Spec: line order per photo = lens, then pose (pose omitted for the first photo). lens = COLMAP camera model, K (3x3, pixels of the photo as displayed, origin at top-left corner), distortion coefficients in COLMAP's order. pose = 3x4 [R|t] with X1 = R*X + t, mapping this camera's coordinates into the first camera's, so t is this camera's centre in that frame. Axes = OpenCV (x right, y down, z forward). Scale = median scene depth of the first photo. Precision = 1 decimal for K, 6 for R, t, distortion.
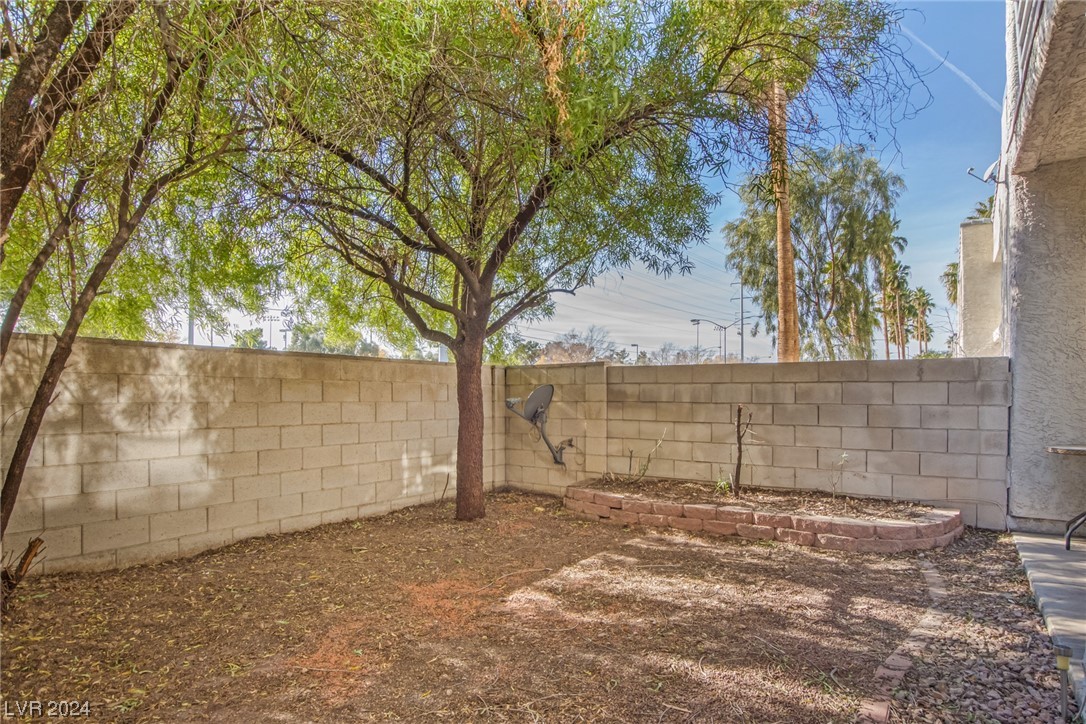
lens RADIAL K [[591.4, 0, 559.4], [0, 591.4, 397.8], [0, 0, 1]] dist [-0.019897, 0.001145]
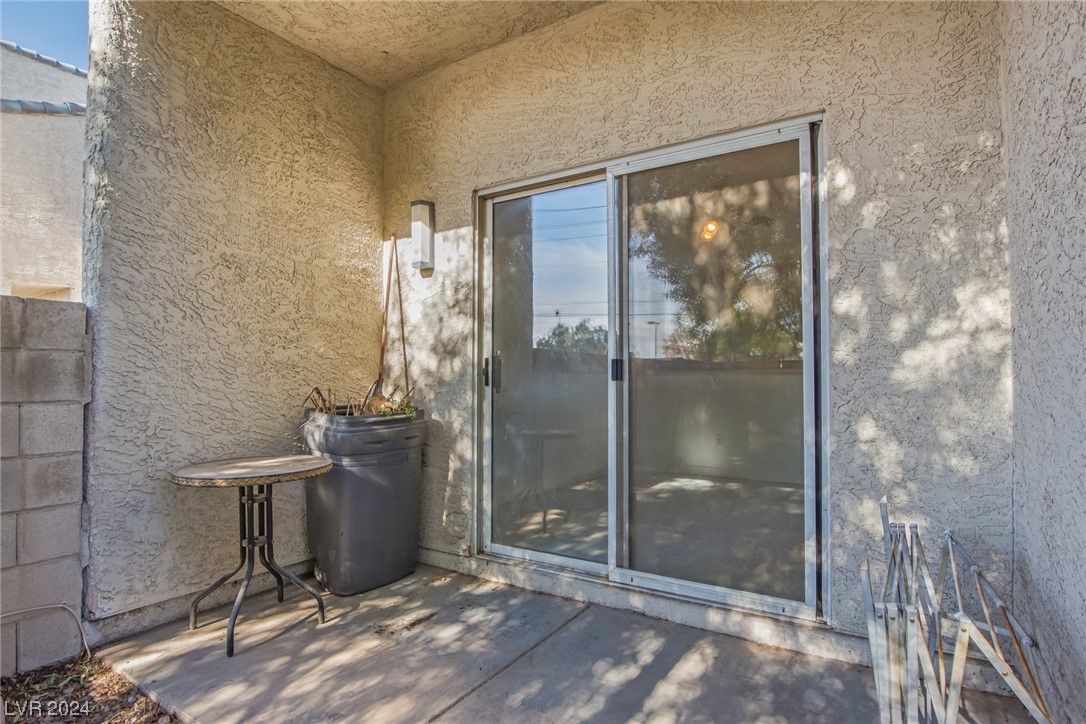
lens RADIAL K [[570.7, 0, 550.8], [0, 570.7, 372.1], [0, 0, 1]] dist [-0.023038, 0.000367]
pose [[-0.033267, 0.016543, 0.999310, 0.274971], [0.005497, 0.999851, -0.016369, -0.001714], [-0.999431, 0.004949, -0.033353, 0.619230]]
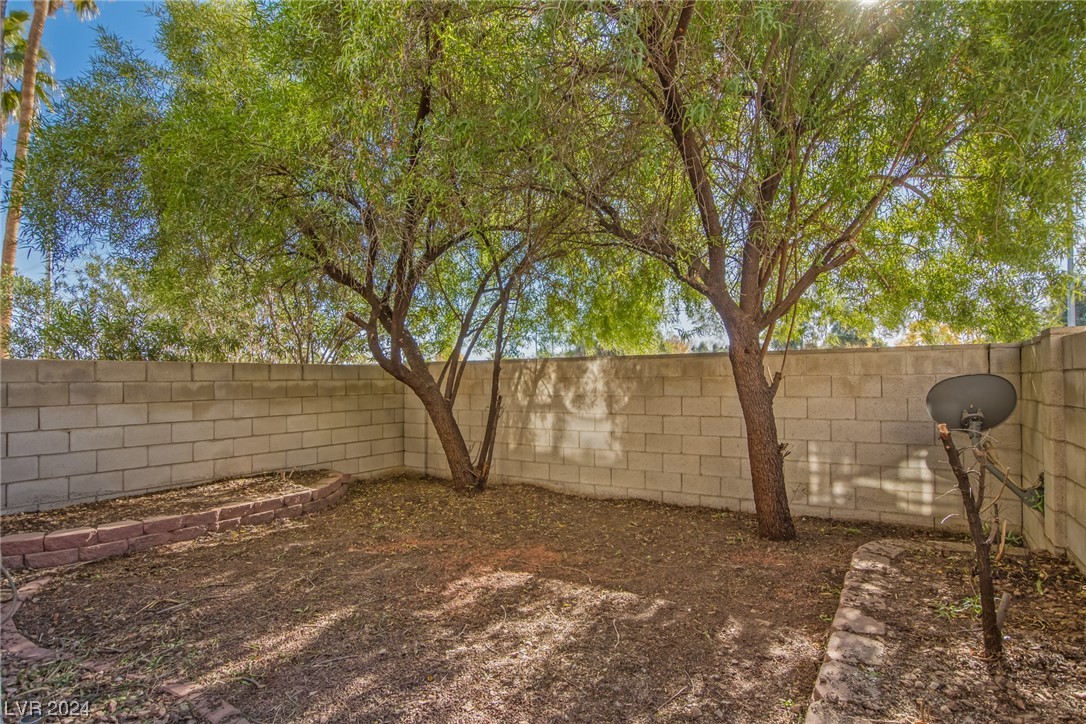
lens RADIAL K [[570.7, 0, 550.8], [0, 570.7, 372.1], [0, 0, 1]] dist [-0.023038, 0.000367]
pose [[0.055389, -0.019140, -0.998281, 0.783673], [0.005330, 0.999808, -0.018873, -0.023423], [0.998451, -0.004275, 0.055480, 0.773526]]
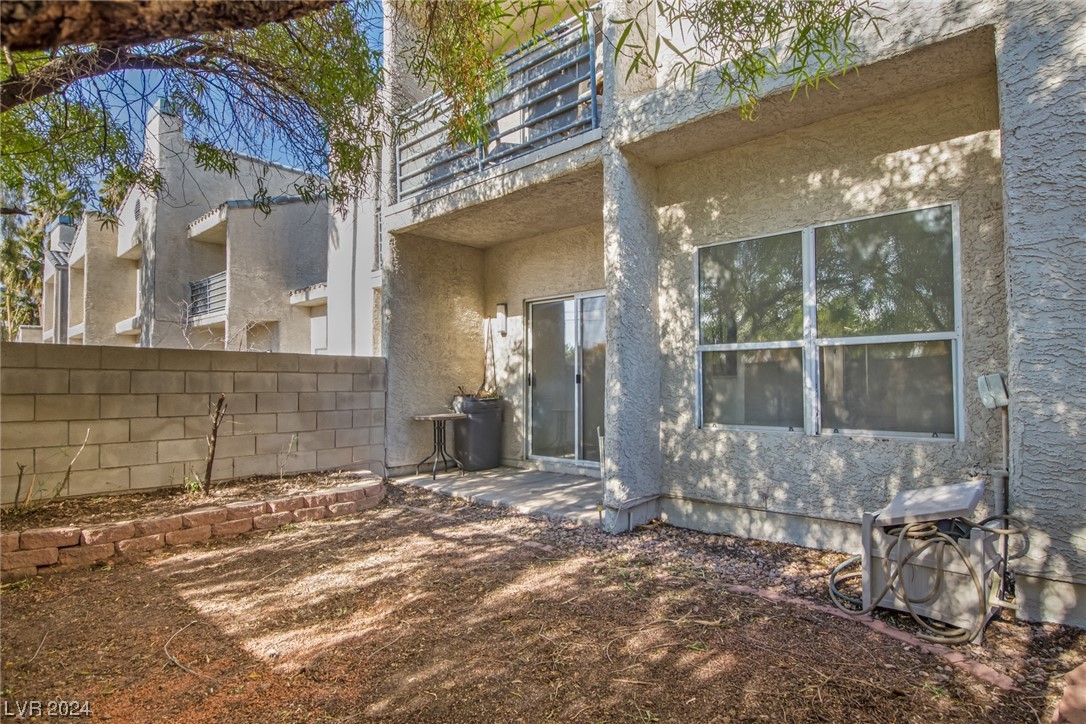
lens RADIAL K [[570.7, 0, 550.8], [0, 570.7, 372.1], [0, 0, 1]] dist [-0.023038, 0.000367]
pose [[0.131469, 0.018848, 0.991141, -0.576214], [0.007134, 0.999775, -0.019958, -0.002404], [-0.991295, 0.009694, 0.131305, 0.409971]]
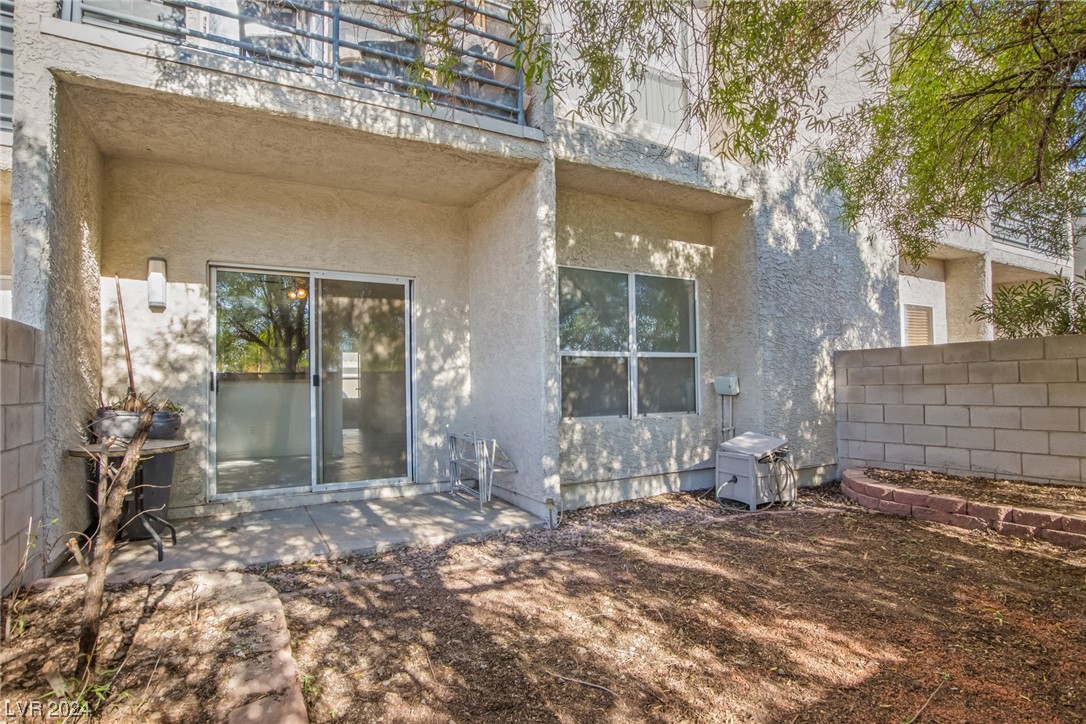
lens RADIAL K [[570.7, 0, 550.8], [0, 570.7, 372.1], [0, 0, 1]] dist [-0.023038, 0.000367]
pose [[-0.896882, 0.023043, 0.441669, -0.045182], [0.015679, 0.999671, -0.020318, -0.000273], [-0.441992, -0.011298, -0.896948, 1.328137]]
